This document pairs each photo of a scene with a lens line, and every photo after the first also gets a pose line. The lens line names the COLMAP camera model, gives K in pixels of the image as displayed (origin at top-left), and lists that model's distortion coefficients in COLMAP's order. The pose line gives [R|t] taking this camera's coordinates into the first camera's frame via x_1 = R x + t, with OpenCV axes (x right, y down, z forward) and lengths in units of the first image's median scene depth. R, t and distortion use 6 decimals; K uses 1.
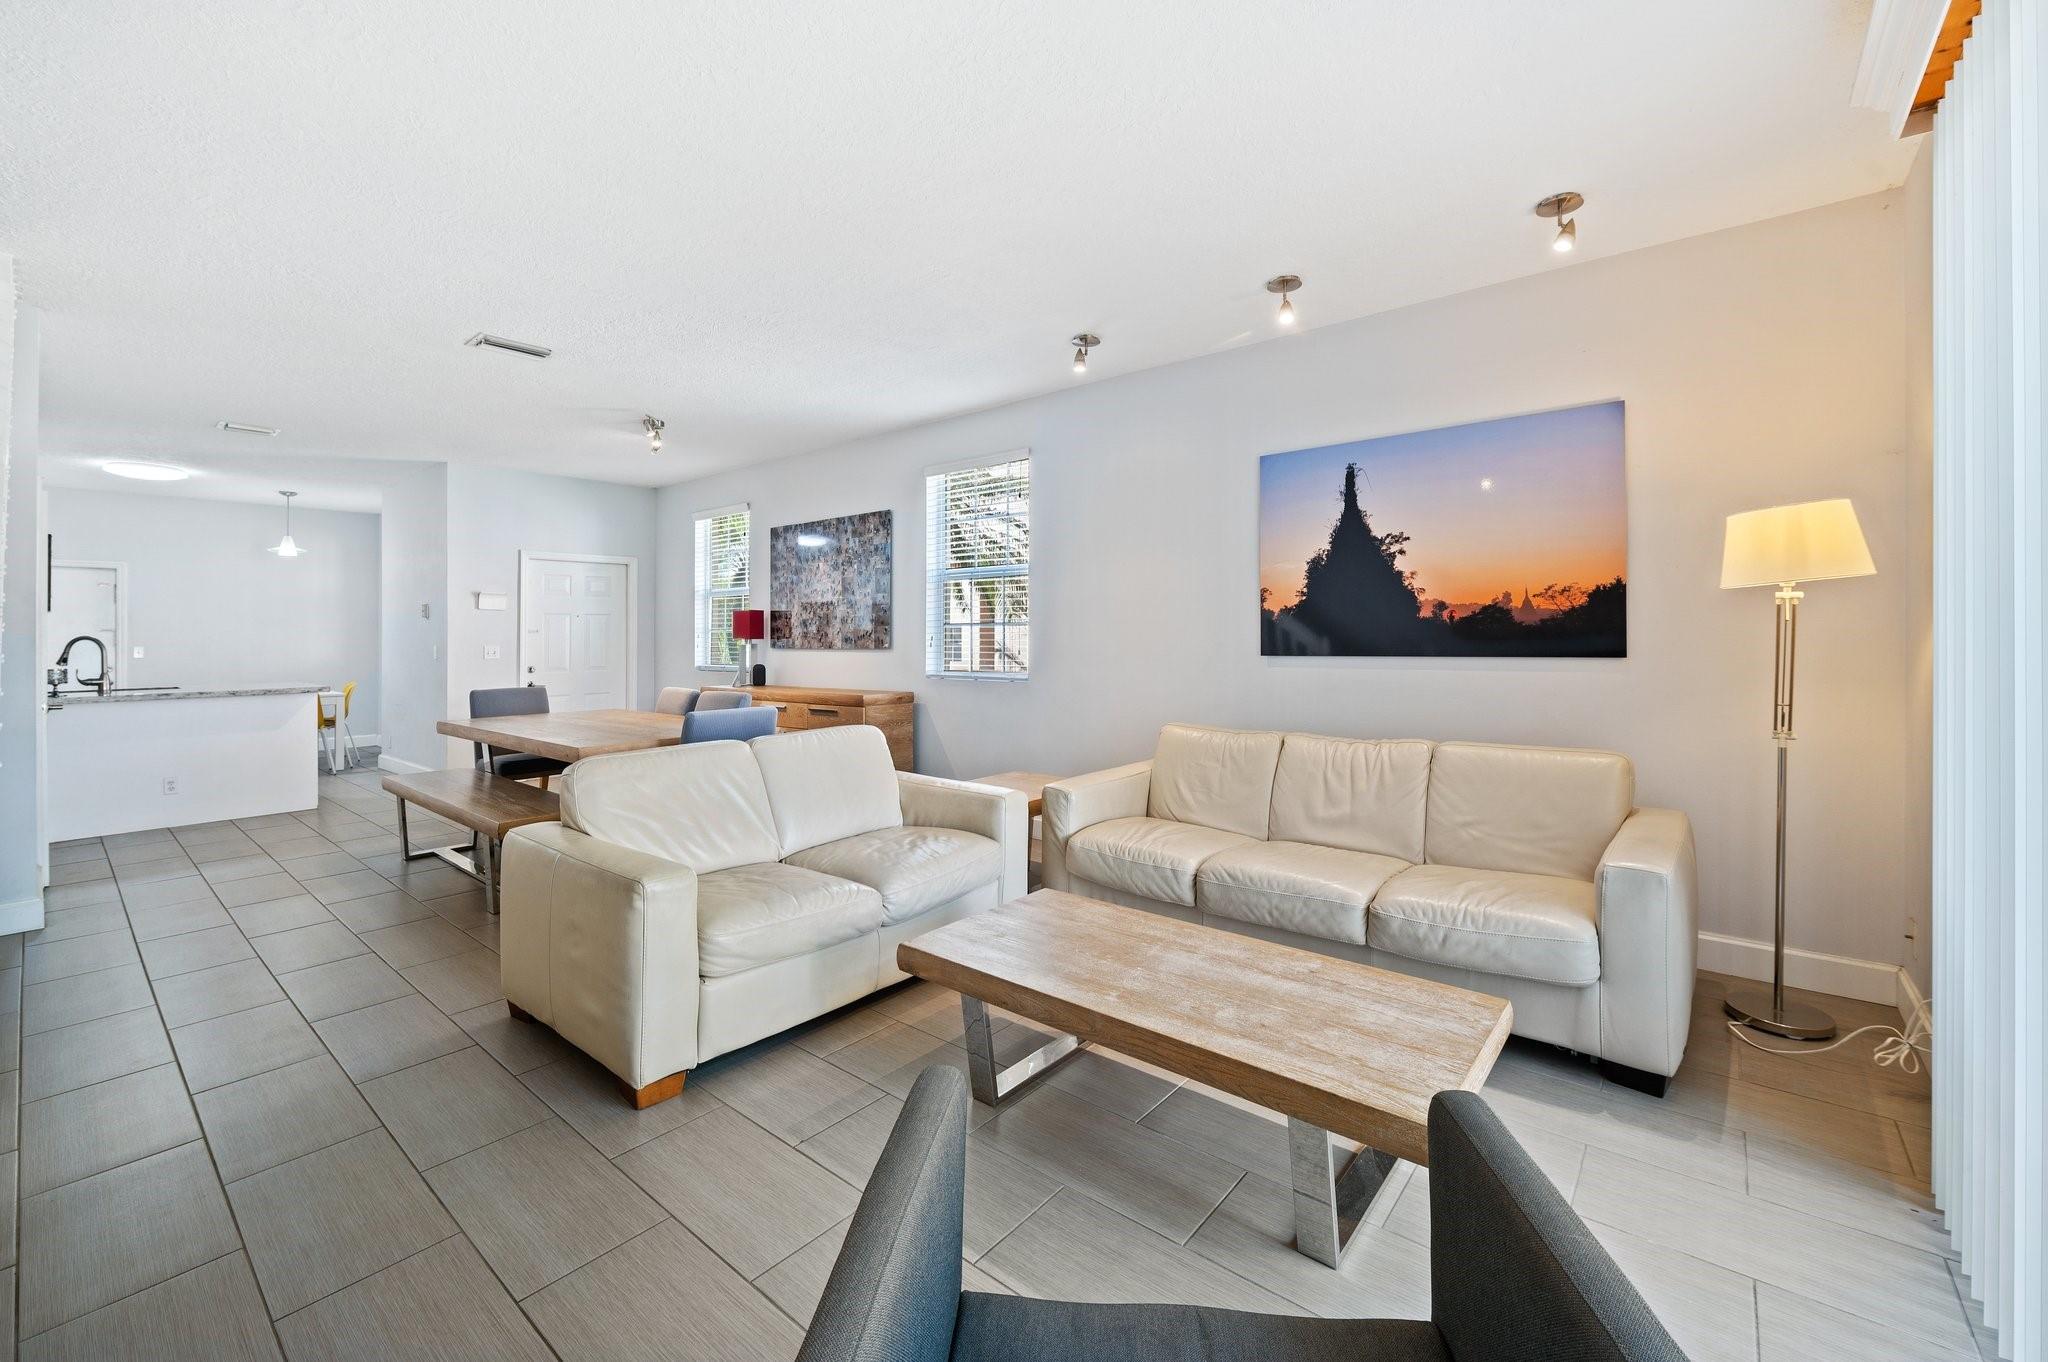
lens RADIAL K [[829.2, 0, 1044.1], [0, 829.2, 646.5], [0, 0, 1]] dist [-0.000050, -0.000173]
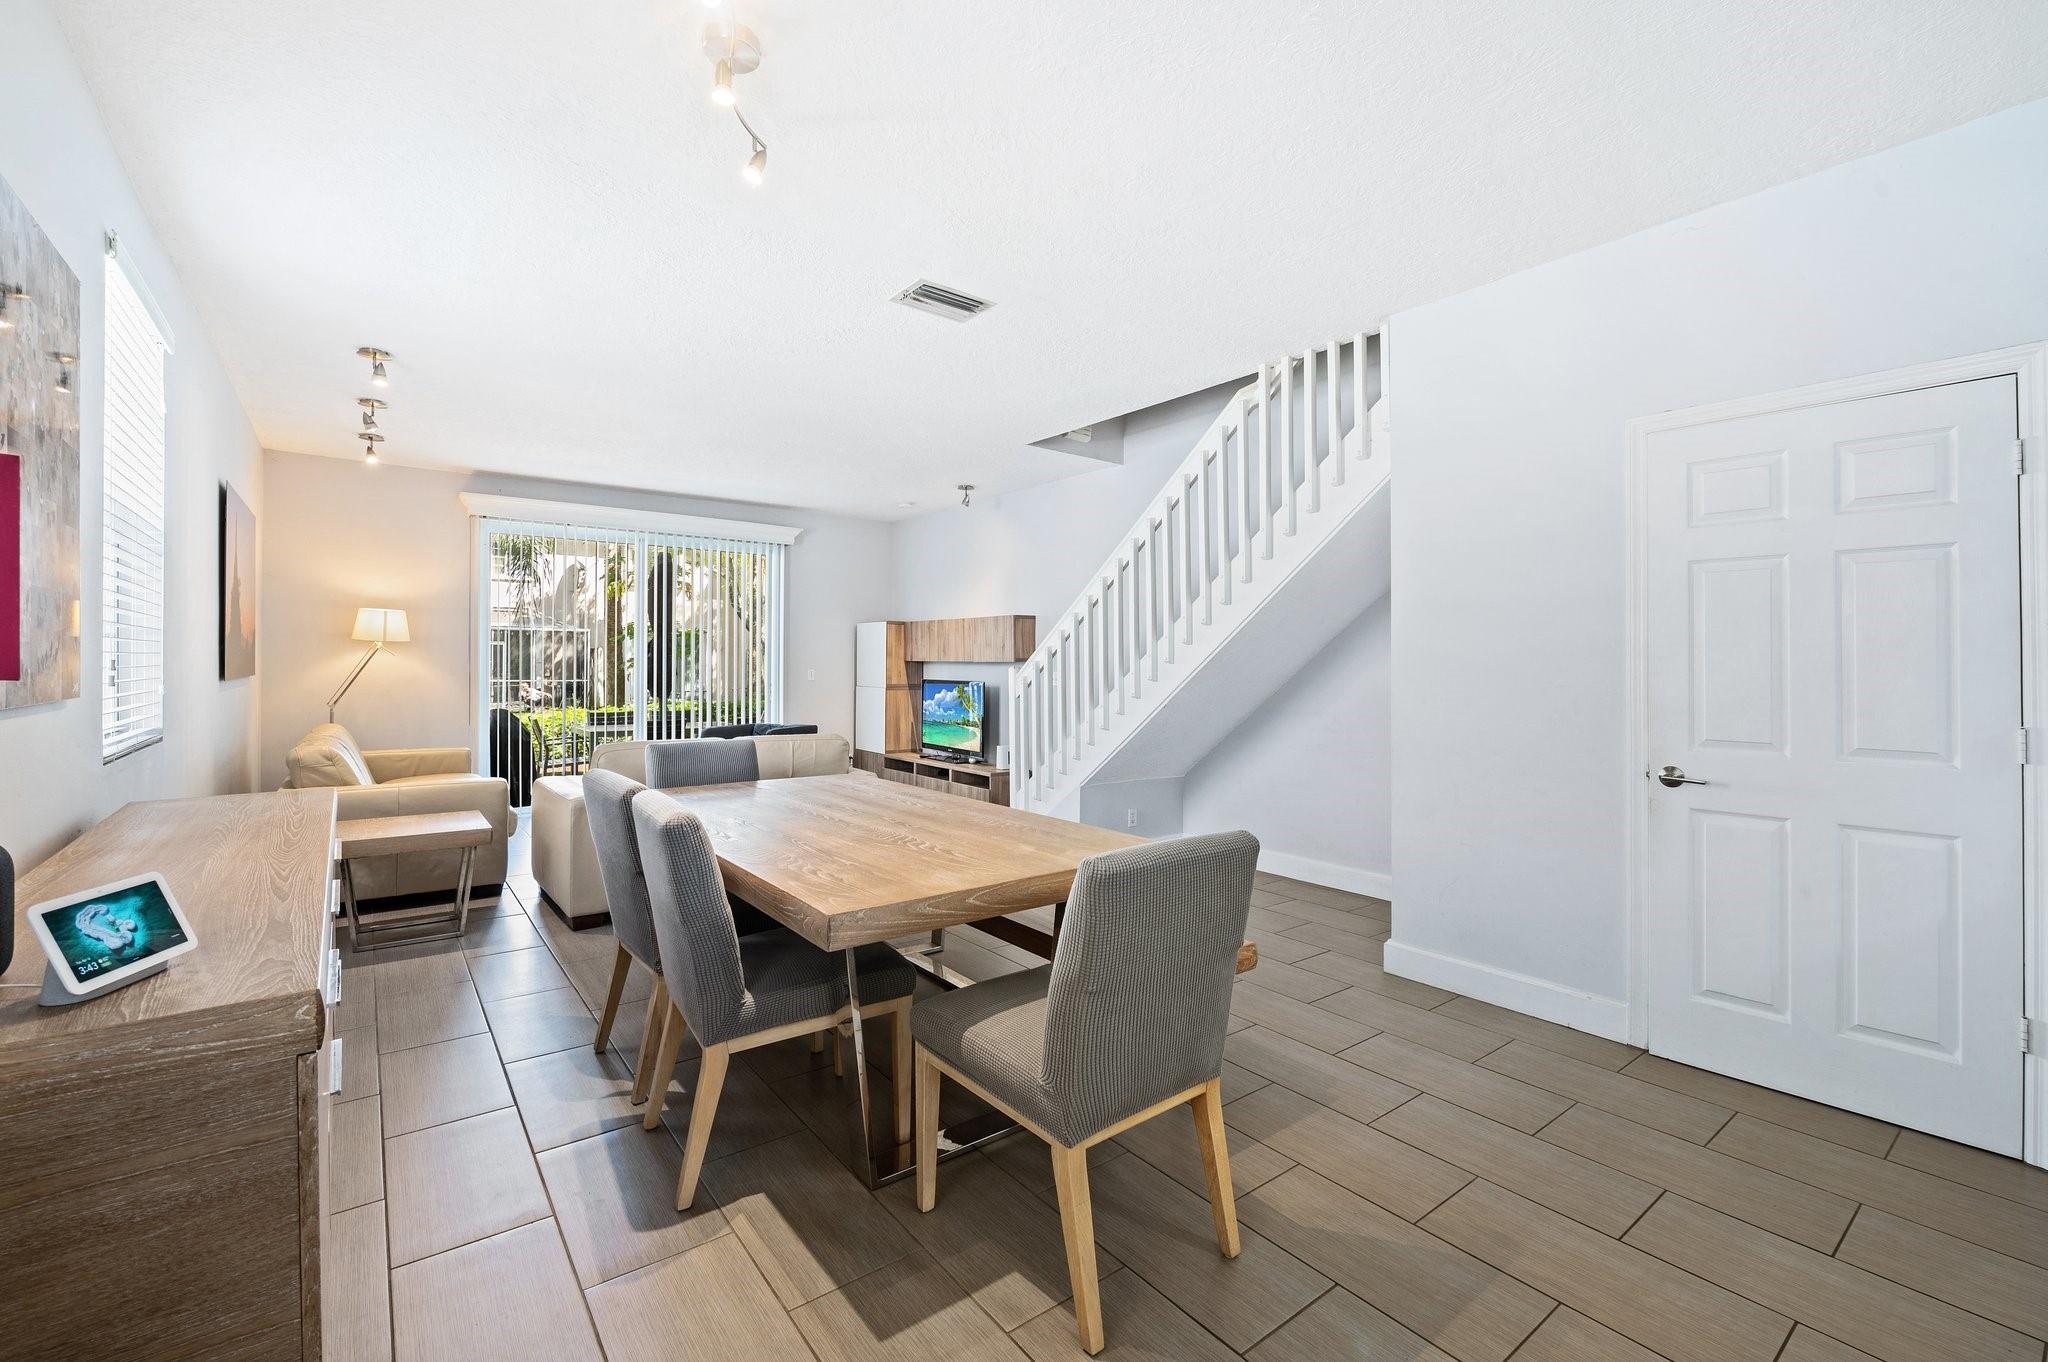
lens RADIAL K [[868.4, 0, 1028.2], [0, 868.4, 663.9], [0, 0, 1]] dist [0.001326, 0.000085]
pose [[-0.974003, -0.002347, 0.226524, -0.905980], [-0.000046, 0.999948, 0.010165, -0.019787], [-0.226536, 0.009890, -0.973953, 1.786053]]
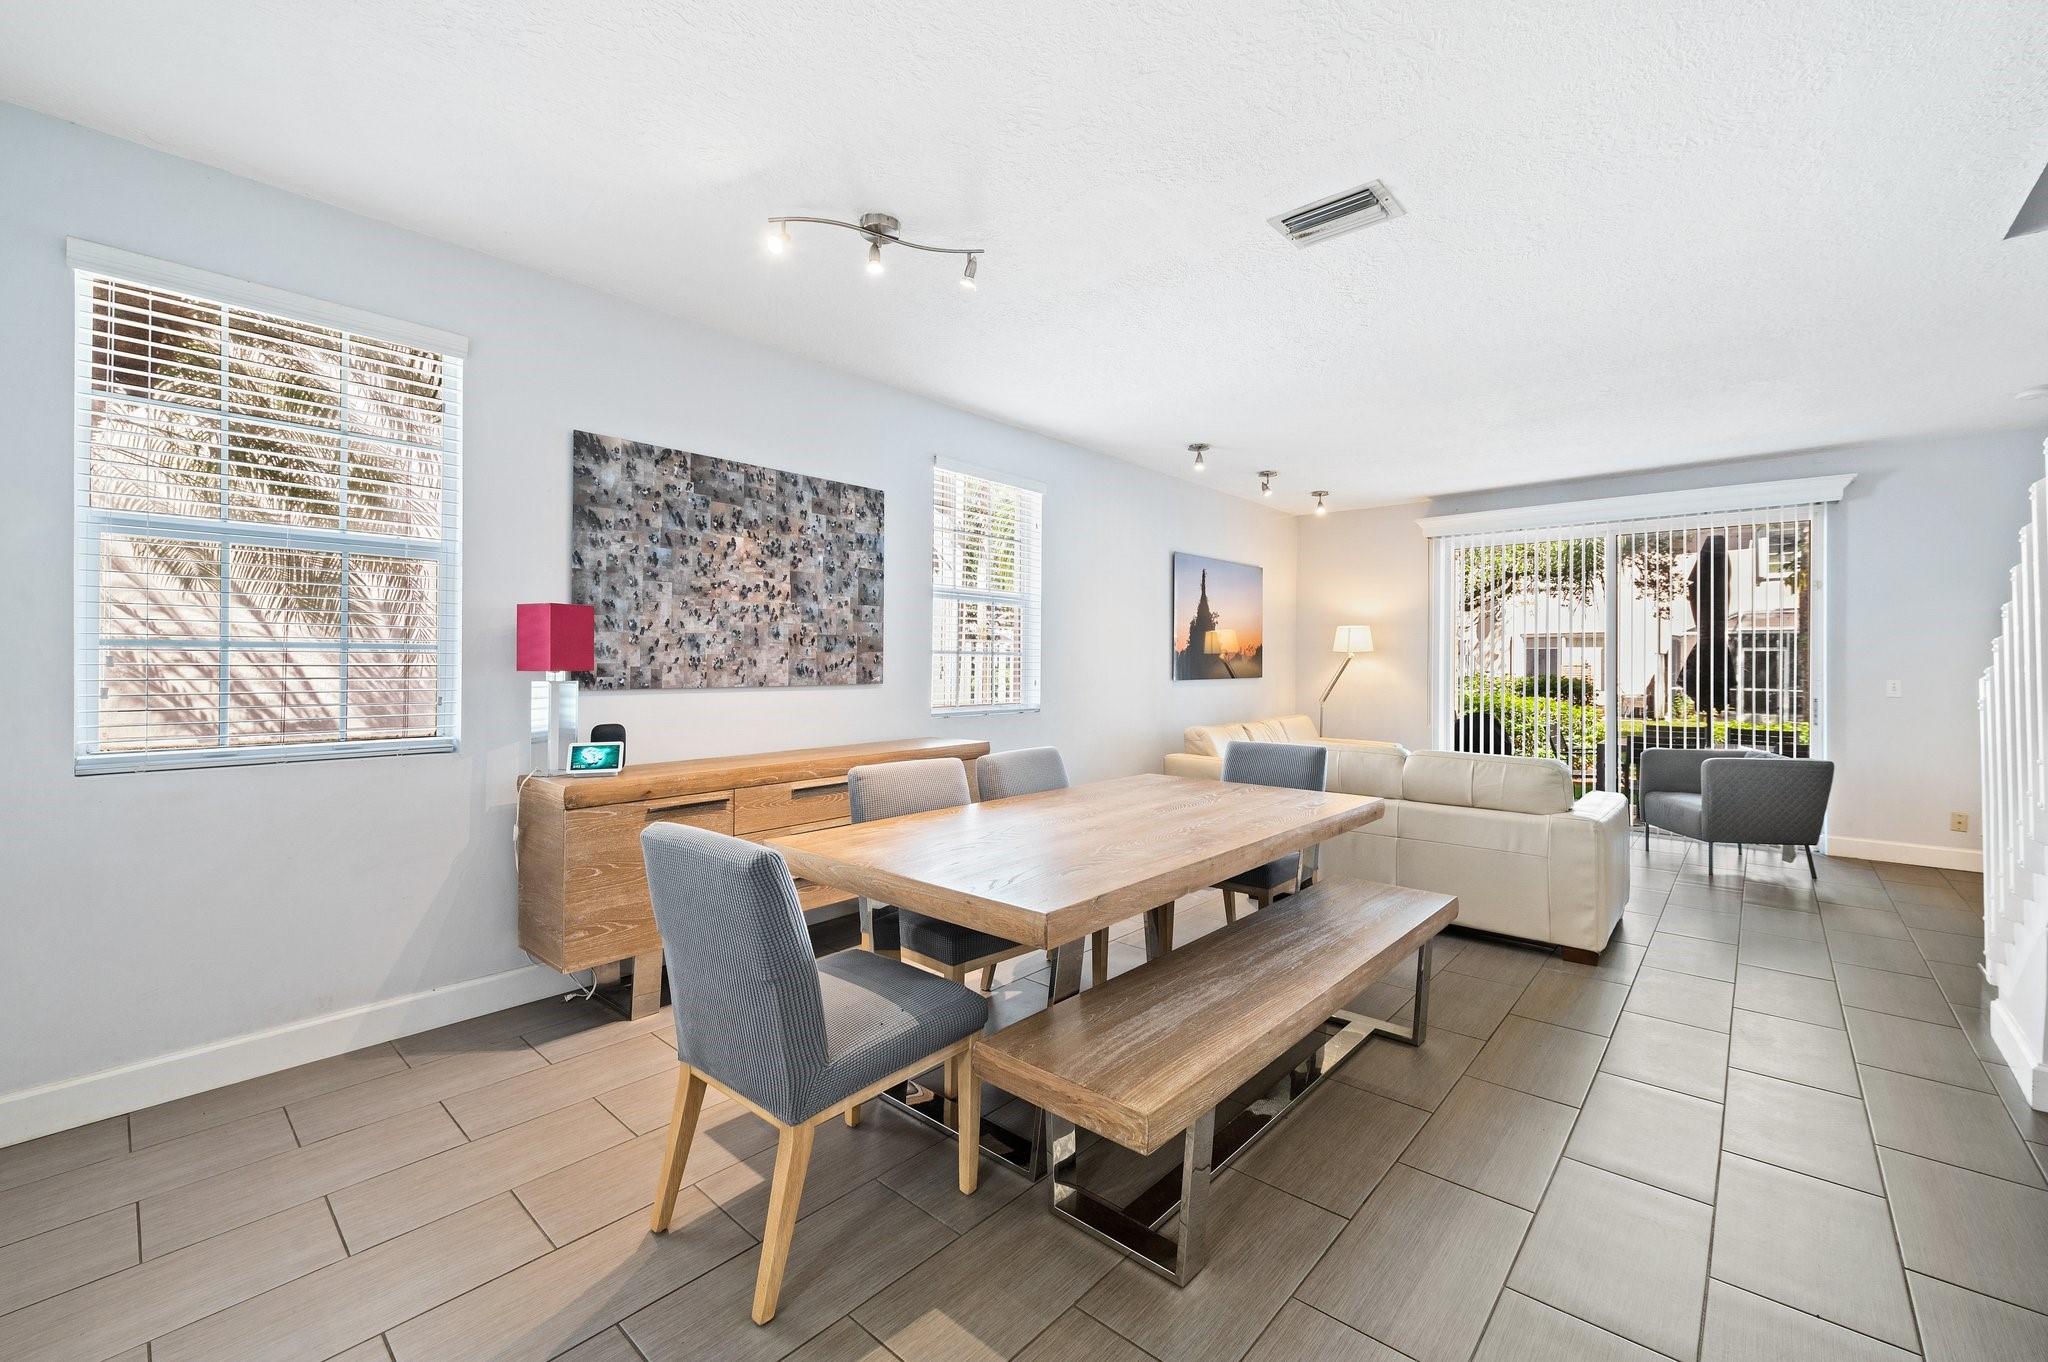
lens RADIAL K [[831.1, 0, 1043.0], [0, 831.1, 669.1], [0, 0, 1]] dist [-0.000216, -0.000057]
pose [[0.035659, -0.001611, 0.999363, -1.286733], [0.006782, 0.999976, 0.001370, -0.013934], [-0.999341, 0.006728, 0.035669, 1.186657]]
